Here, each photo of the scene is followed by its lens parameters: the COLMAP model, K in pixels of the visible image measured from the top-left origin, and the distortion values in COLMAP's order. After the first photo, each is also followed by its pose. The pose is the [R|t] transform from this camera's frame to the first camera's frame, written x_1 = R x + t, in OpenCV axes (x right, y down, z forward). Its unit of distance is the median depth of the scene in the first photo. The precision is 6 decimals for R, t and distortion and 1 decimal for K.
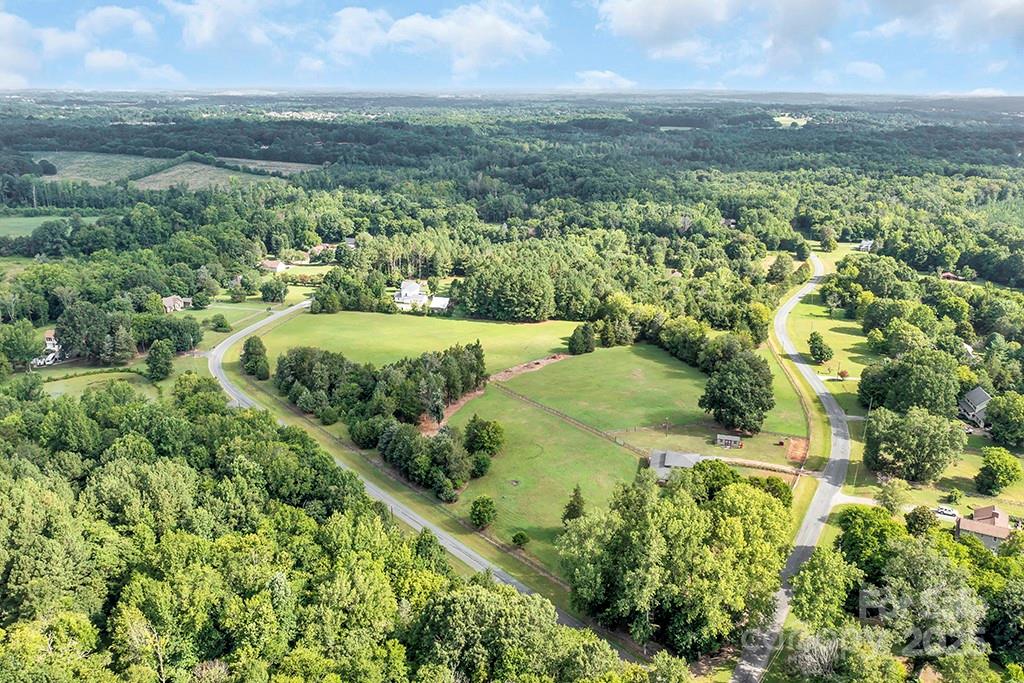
lens RADIAL K [[804.6, 0, 512.0], [0, 804.6, 341.5], [0, 0, 1]] dist [-0.020612, 0.013147]
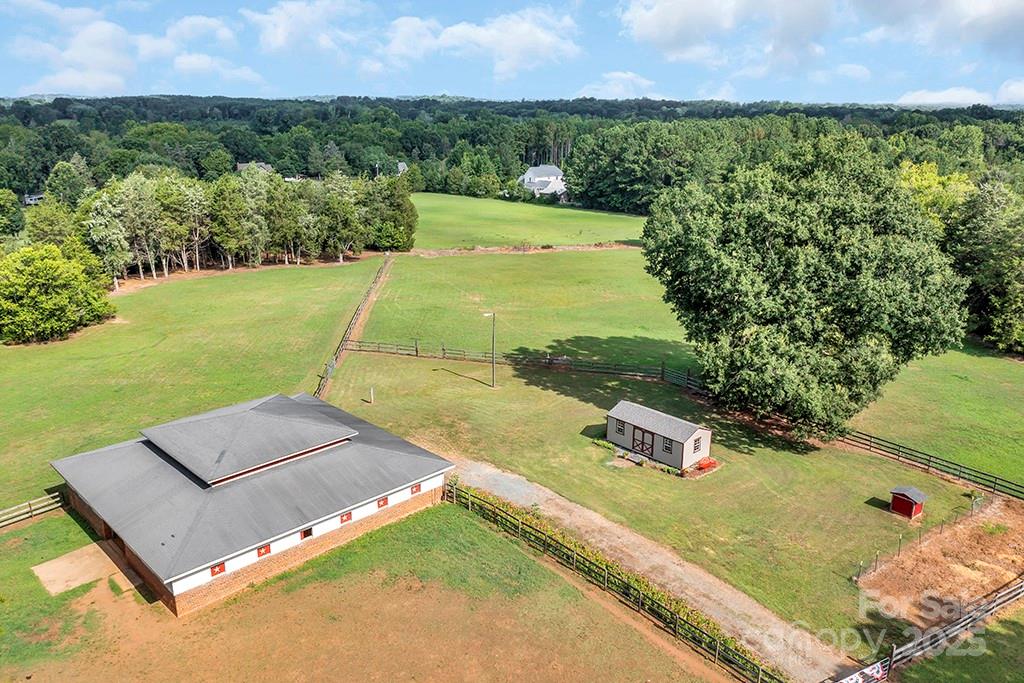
lens RADIAL K [[804.6, 0, 512.0], [0, 804.6, 341.5], [0, 0, 1]] dist [-0.020612, 0.013147]
pose [[0.851340, 0.147818, -0.503358, 0.165081], [-0.158291, 0.987144, 0.022167, 0.047399], [0.500163, 0.060806, 0.863794, 0.375134]]
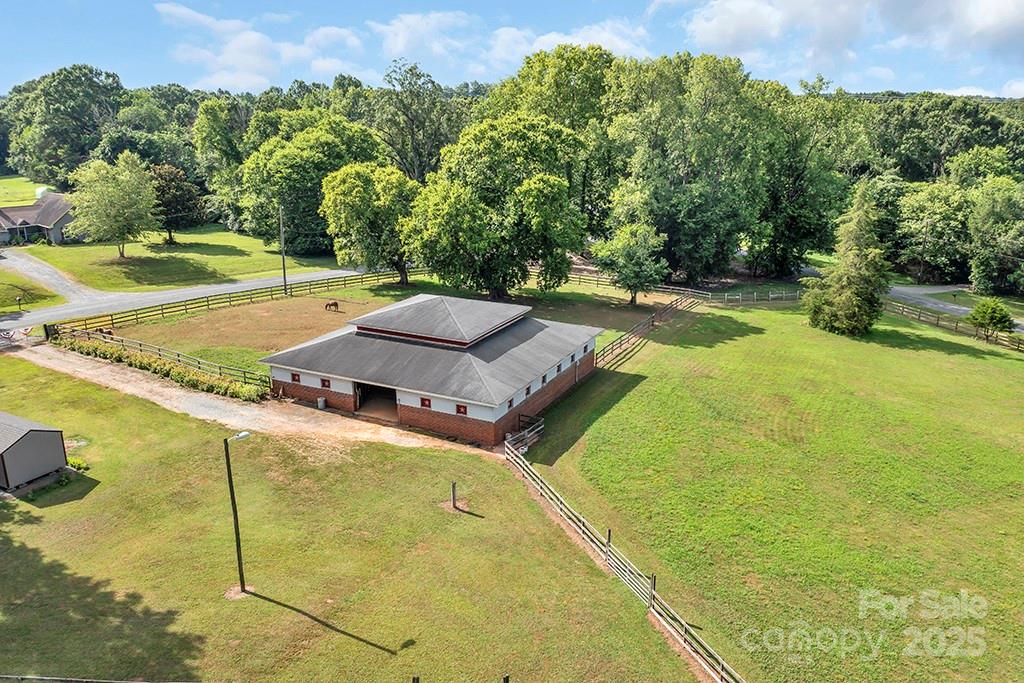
lens RADIAL K [[804.6, 0, 512.0], [0, 804.6, 341.5], [0, 0, 1]] dist [-0.020612, 0.013147]
pose [[-0.976275, -0.074670, 0.203255, 0.061515], [0.052120, 0.830032, 0.555275, 0.007319], [-0.210170, 0.552694, -0.806447, 0.528770]]
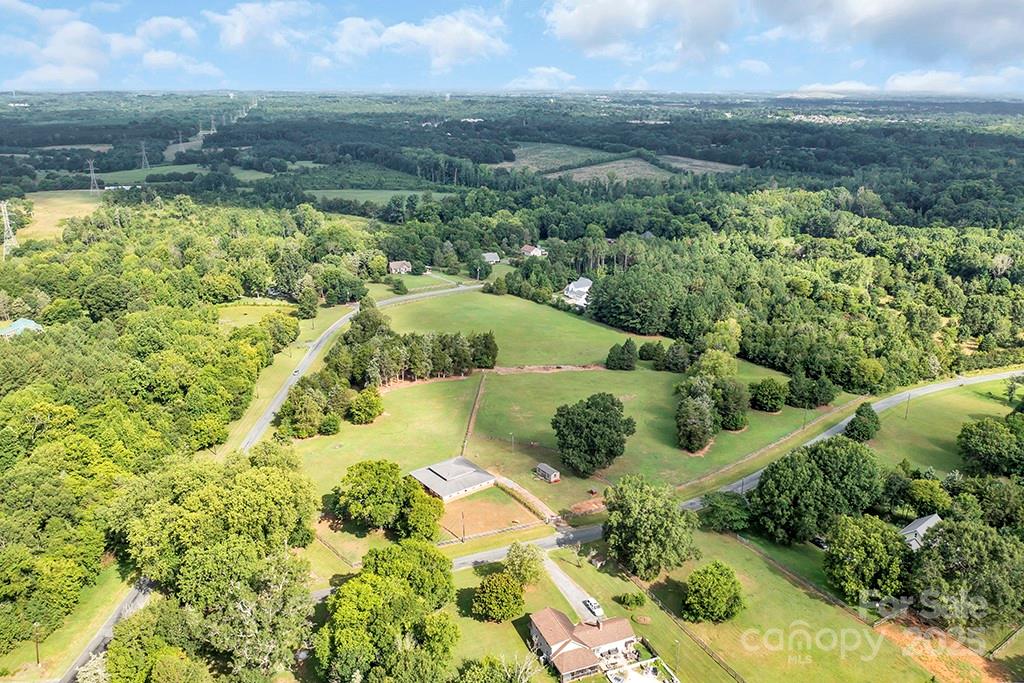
lens RADIAL K [[804.6, 0, 512.0], [0, 804.6, 341.5], [0, 0, 1]] dist [-0.020612, 0.013147]
pose [[0.783117, 0.186277, -0.593319, 0.360184], [-0.188274, 0.980326, 0.059279, -0.033000], [0.592689, 0.065284, 0.802781, 0.111689]]
